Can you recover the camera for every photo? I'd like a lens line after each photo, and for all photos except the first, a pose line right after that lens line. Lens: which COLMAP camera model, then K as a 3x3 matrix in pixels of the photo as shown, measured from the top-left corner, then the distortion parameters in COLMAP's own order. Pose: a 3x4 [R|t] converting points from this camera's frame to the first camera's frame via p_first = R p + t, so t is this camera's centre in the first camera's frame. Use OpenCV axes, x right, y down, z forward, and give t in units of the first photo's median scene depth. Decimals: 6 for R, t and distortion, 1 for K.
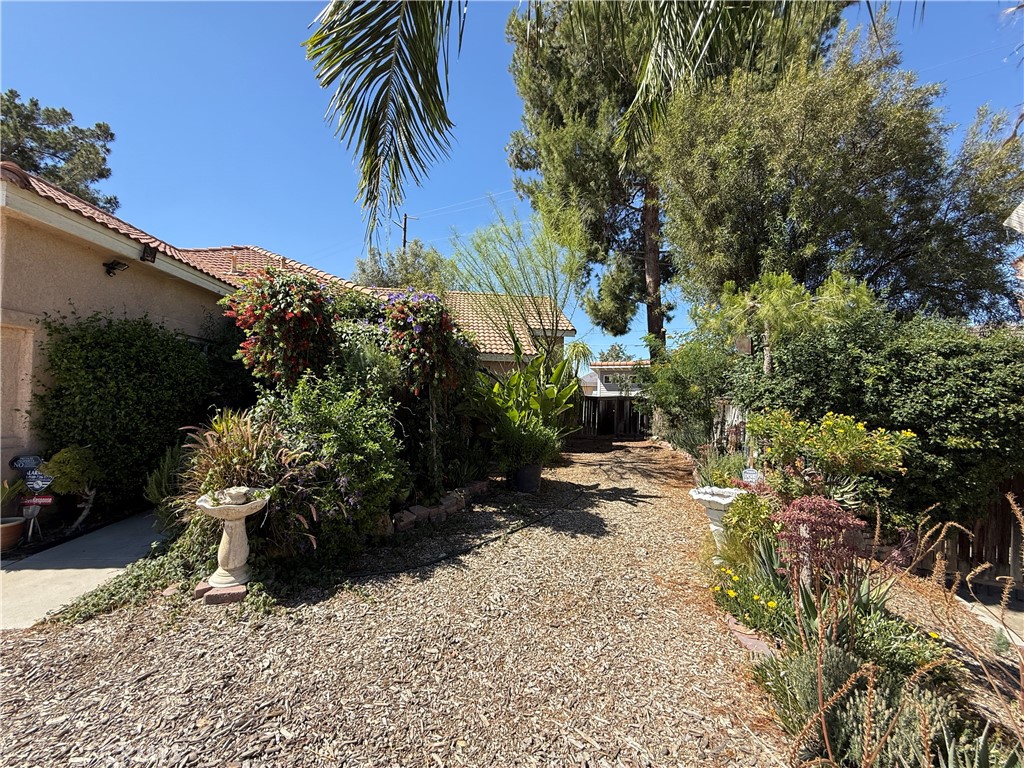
lens RADIAL K [[406.8, 0, 515.9], [0, 406.8, 385.9], [0, 0, 1]] dist [-0.002792, 0.000209]
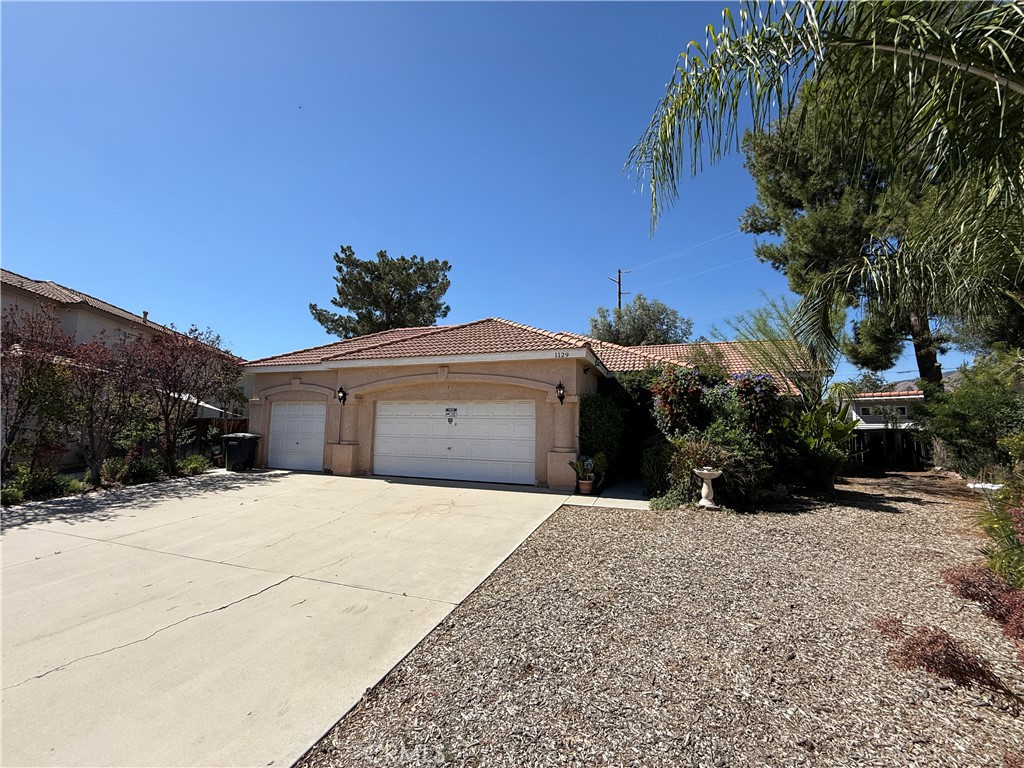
lens RADIAL K [[406.8, 0, 510.2], [0, 406.8, 383.3], [0, 0, 1]] dist [-0.002792, 0.000209]
pose [[0.889134, -0.057333, -0.454041, -0.148694], [0.016336, 0.995465, -0.093710, -0.010189], [0.457354, 0.075904, 0.886039, -0.438672]]
